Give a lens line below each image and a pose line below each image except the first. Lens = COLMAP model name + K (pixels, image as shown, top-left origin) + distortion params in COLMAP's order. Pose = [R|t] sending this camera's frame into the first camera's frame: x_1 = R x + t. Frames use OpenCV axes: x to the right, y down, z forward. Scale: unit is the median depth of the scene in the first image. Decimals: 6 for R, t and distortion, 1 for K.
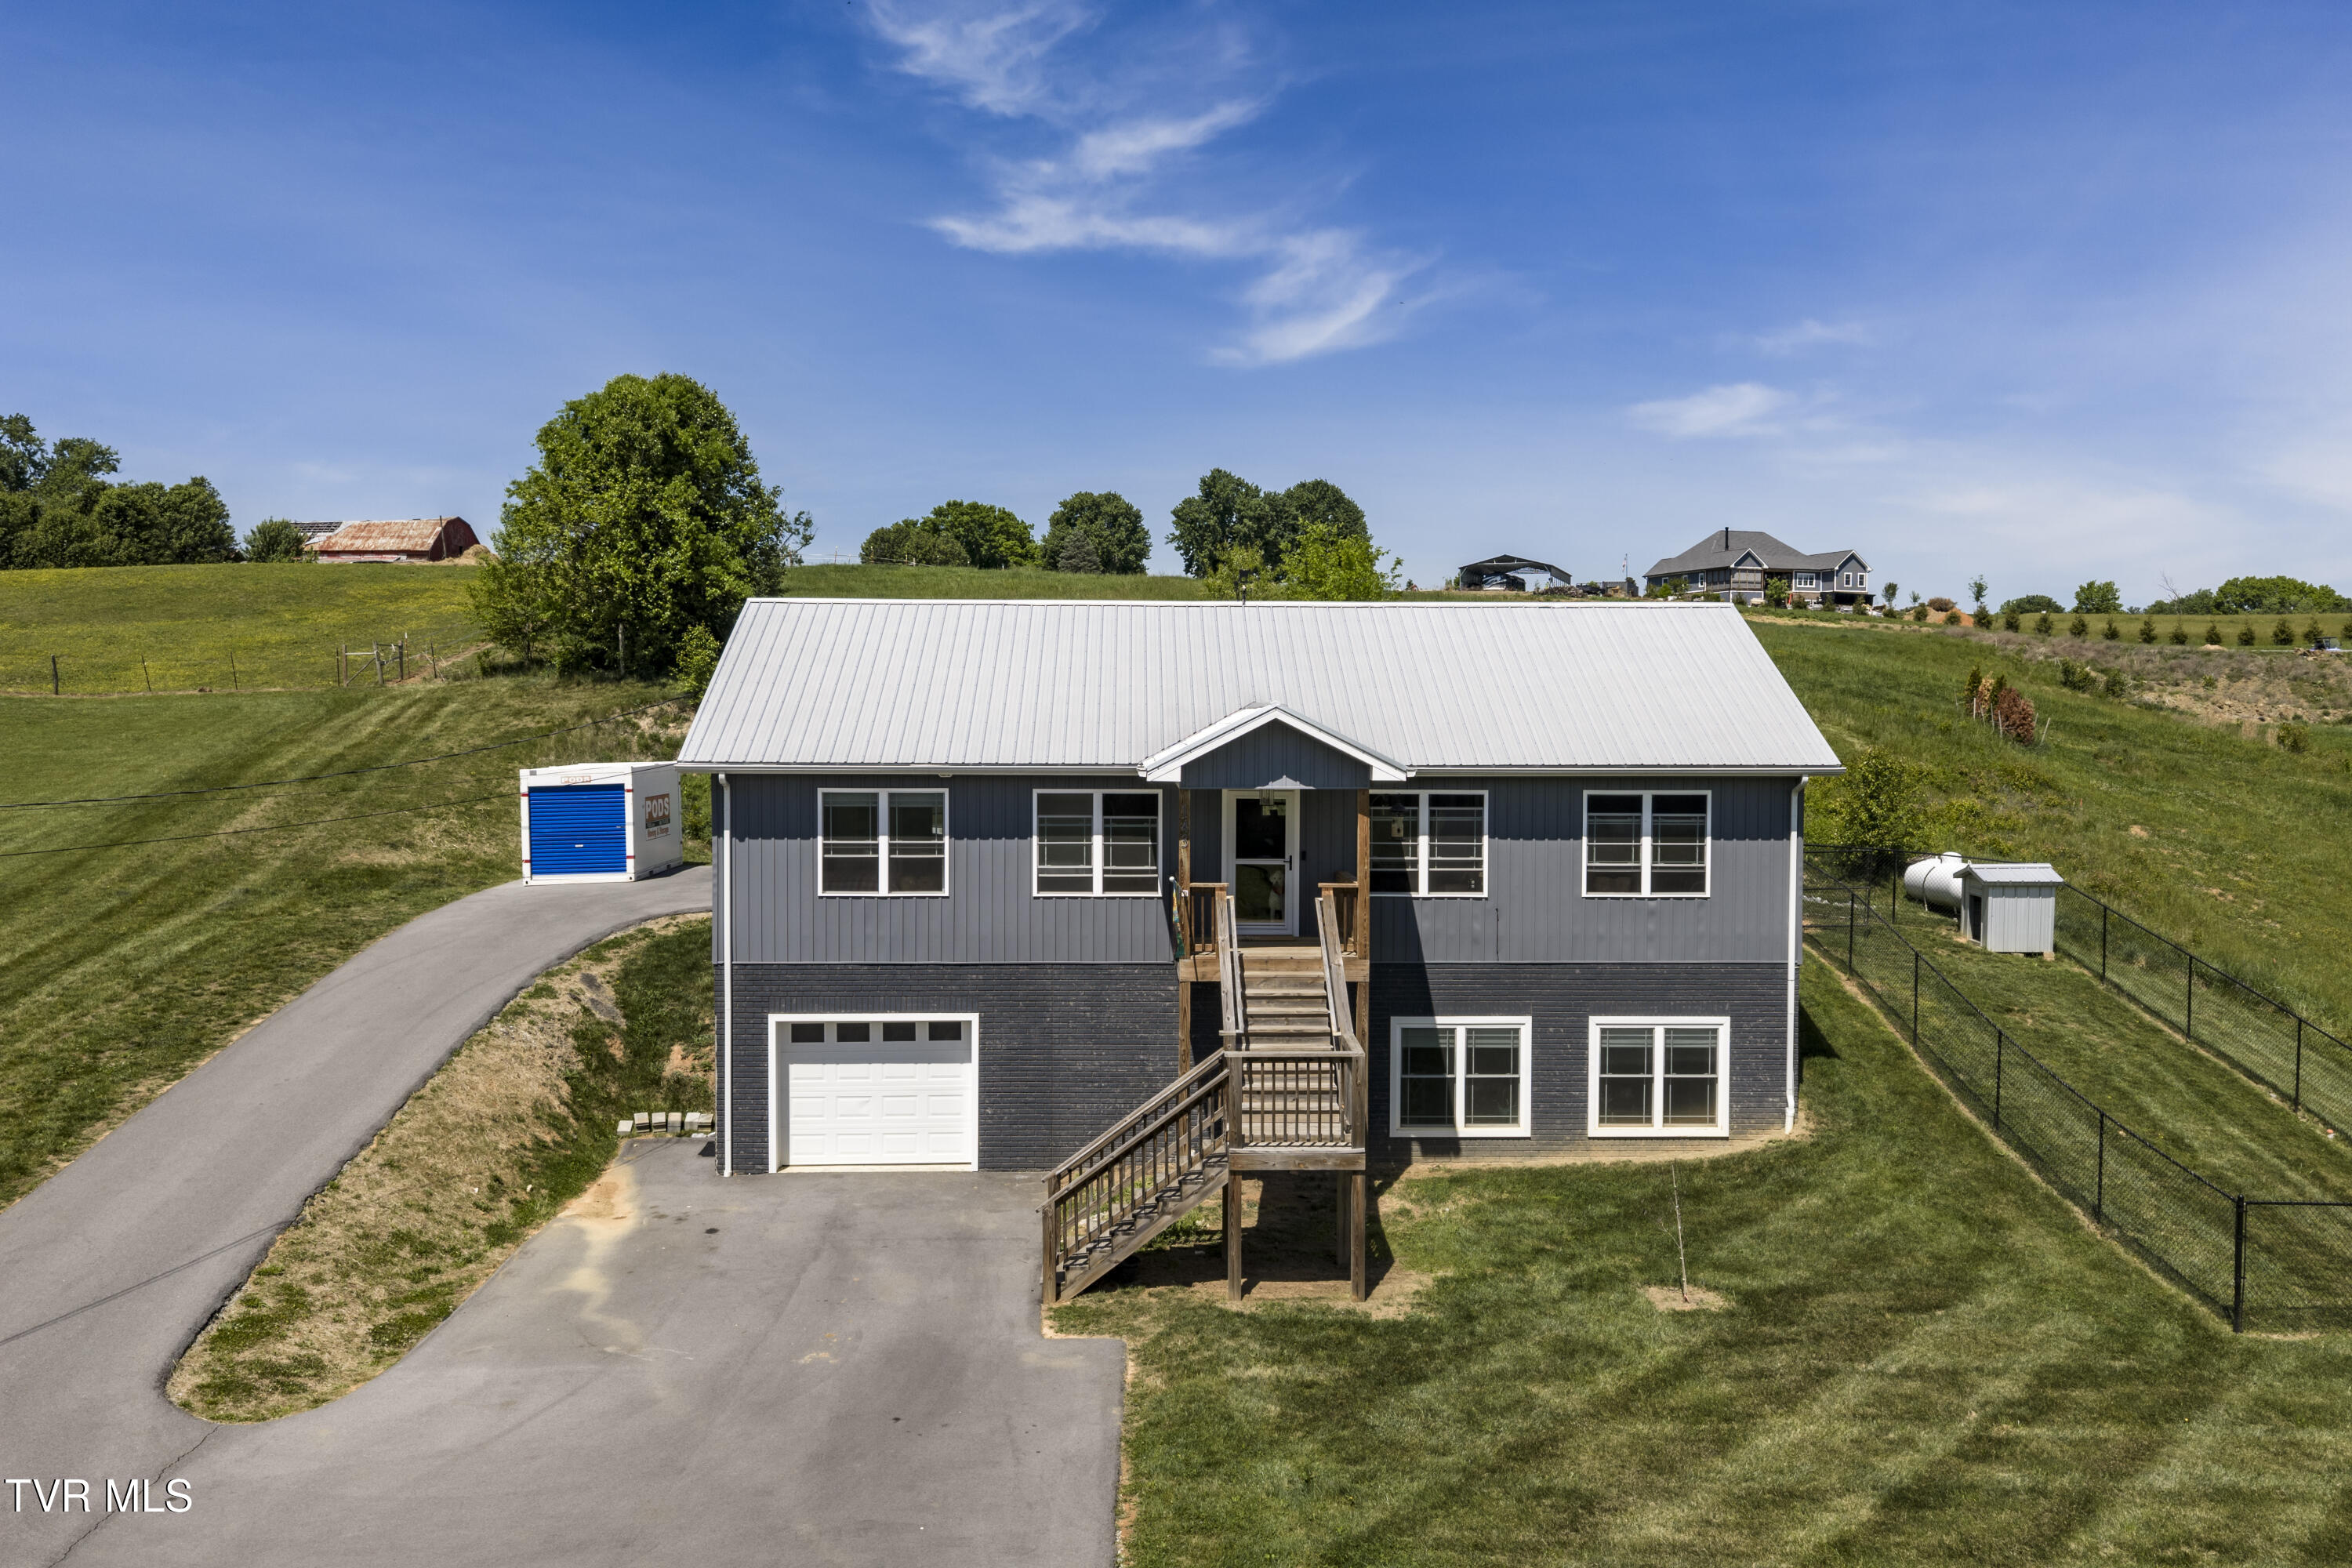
lens RADIAL K [[1941.6, 0, 1185.0], [0, 1941.6, 786.8], [0, 0, 1]] dist [0.027322, -0.040788]
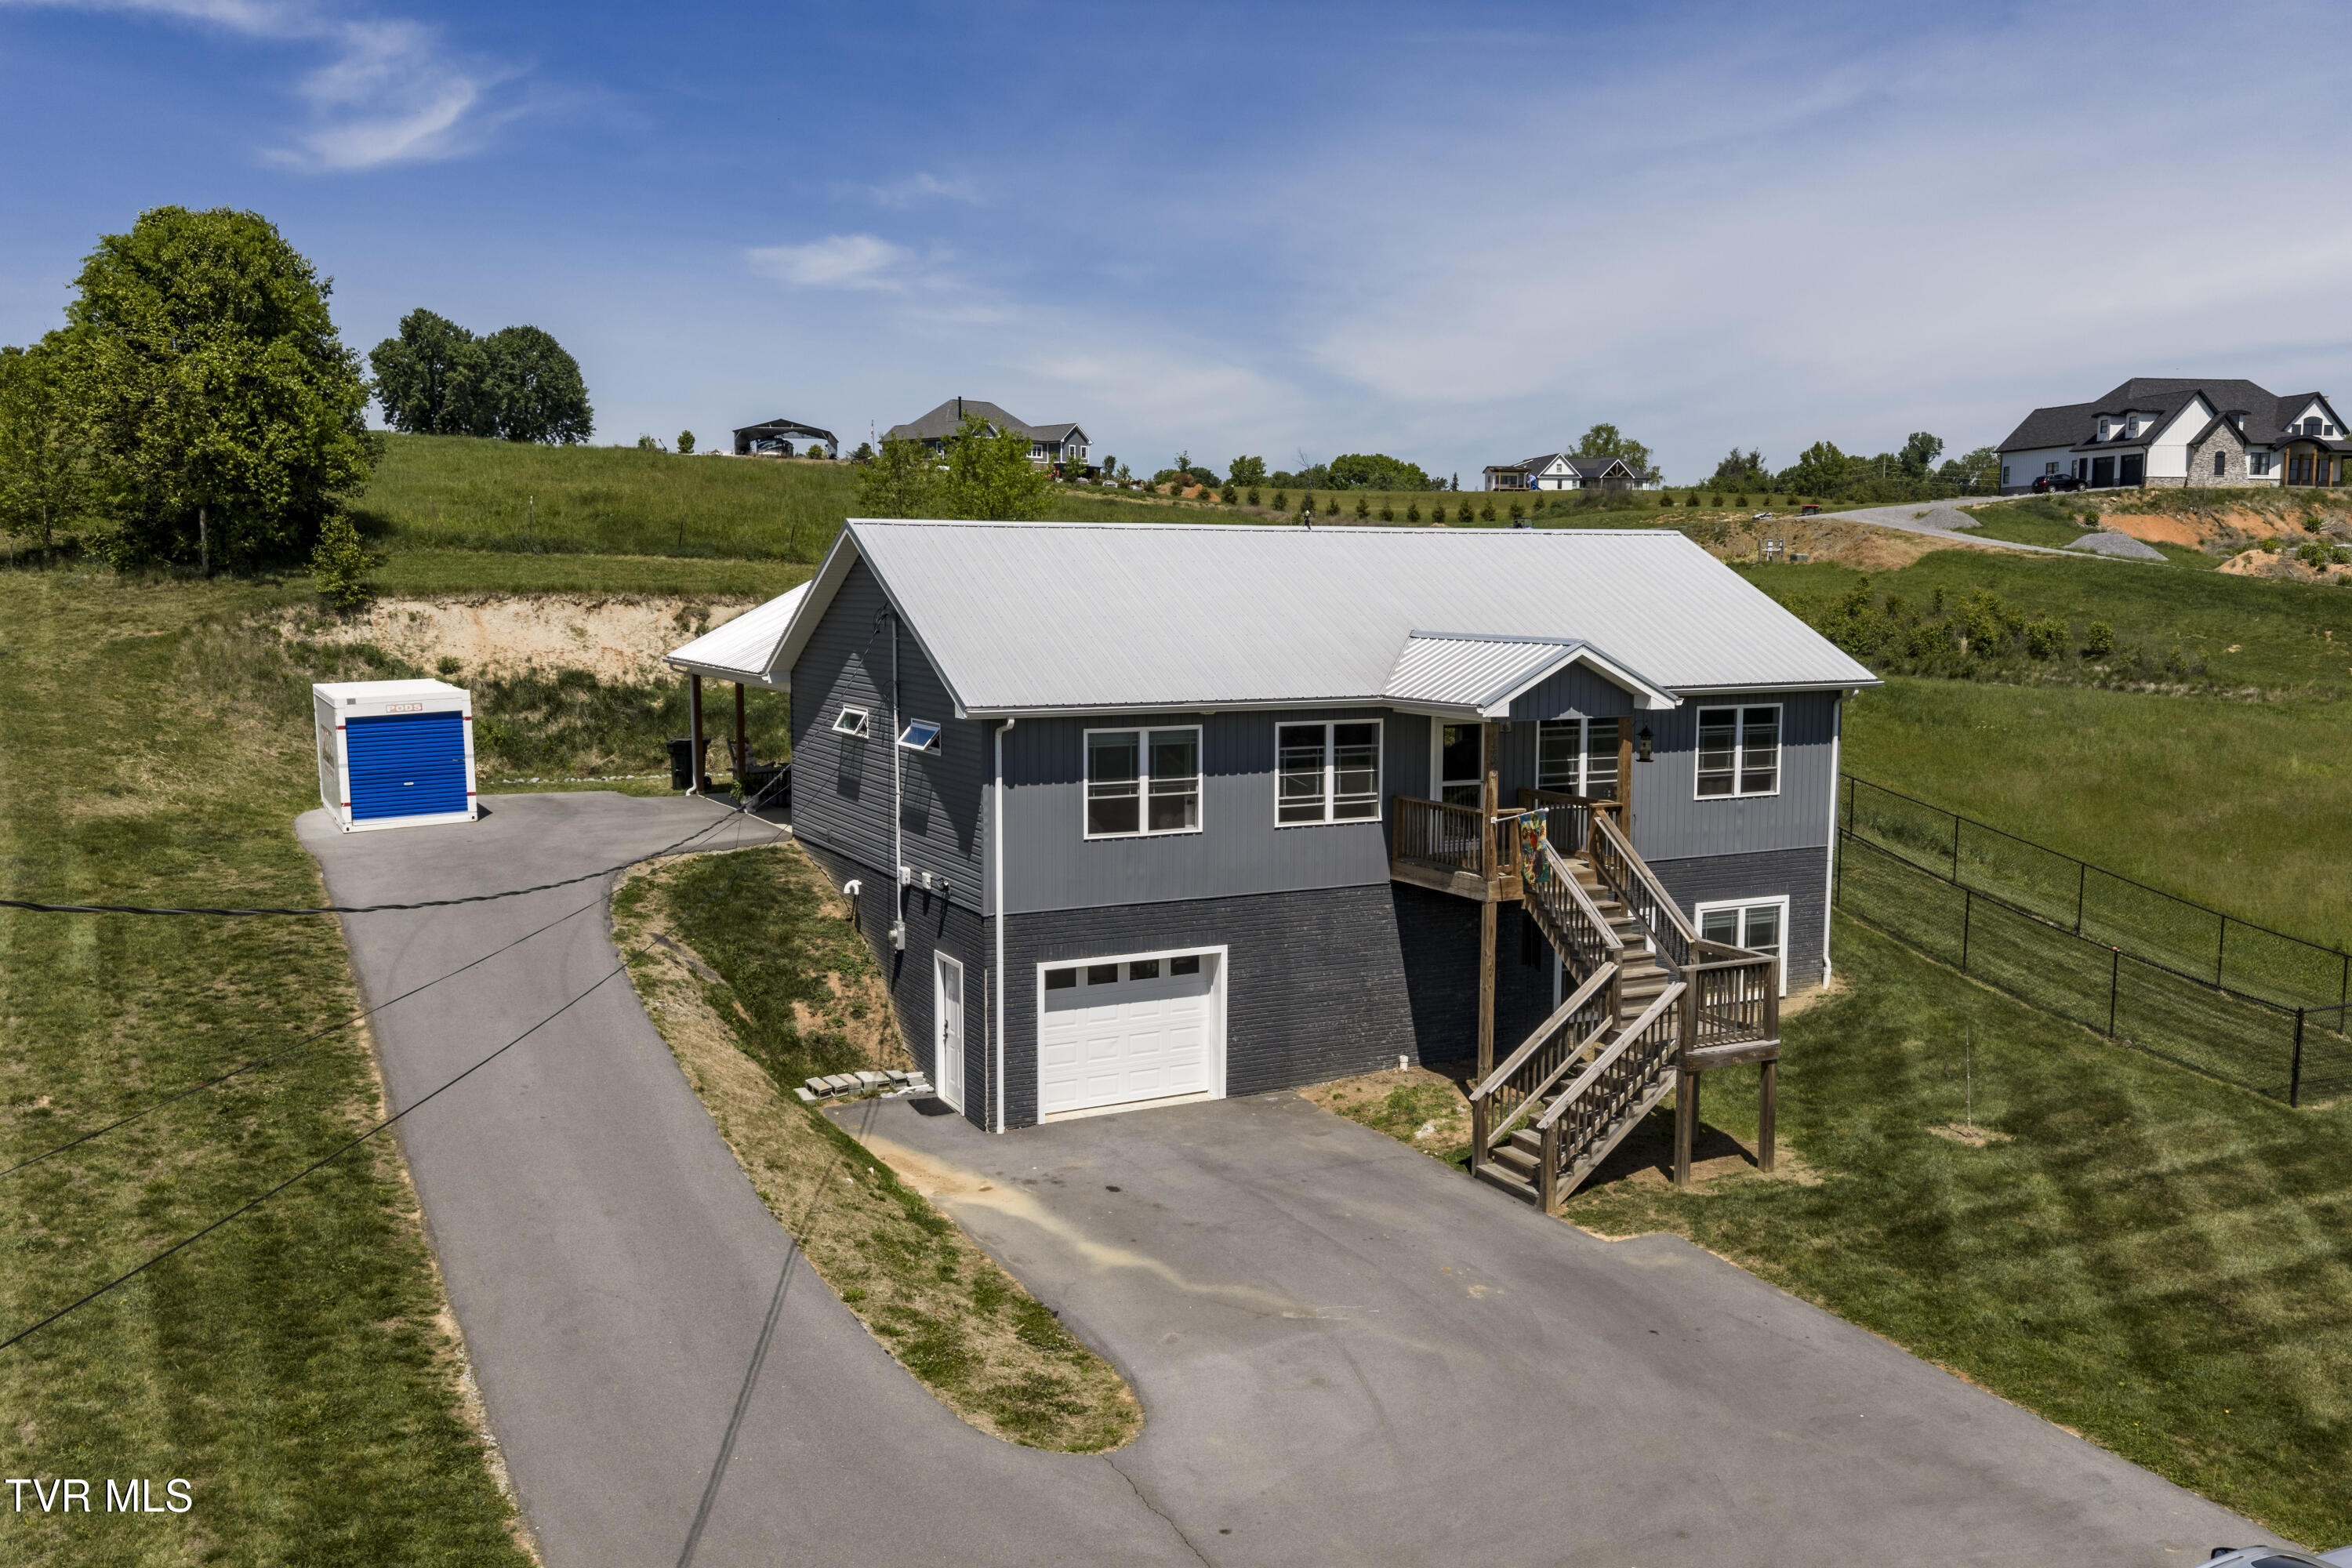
lens RADIAL K [[1941.6, 0, 1185.0], [0, 1941.6, 786.8], [0, 0, 1]] dist [0.027322, -0.040788]
pose [[0.904159, -0.048152, 0.424473, -0.550809], [0.017039, 0.996901, 0.076793, -0.043846], [-0.426856, -0.062201, 0.902178, 0.099871]]
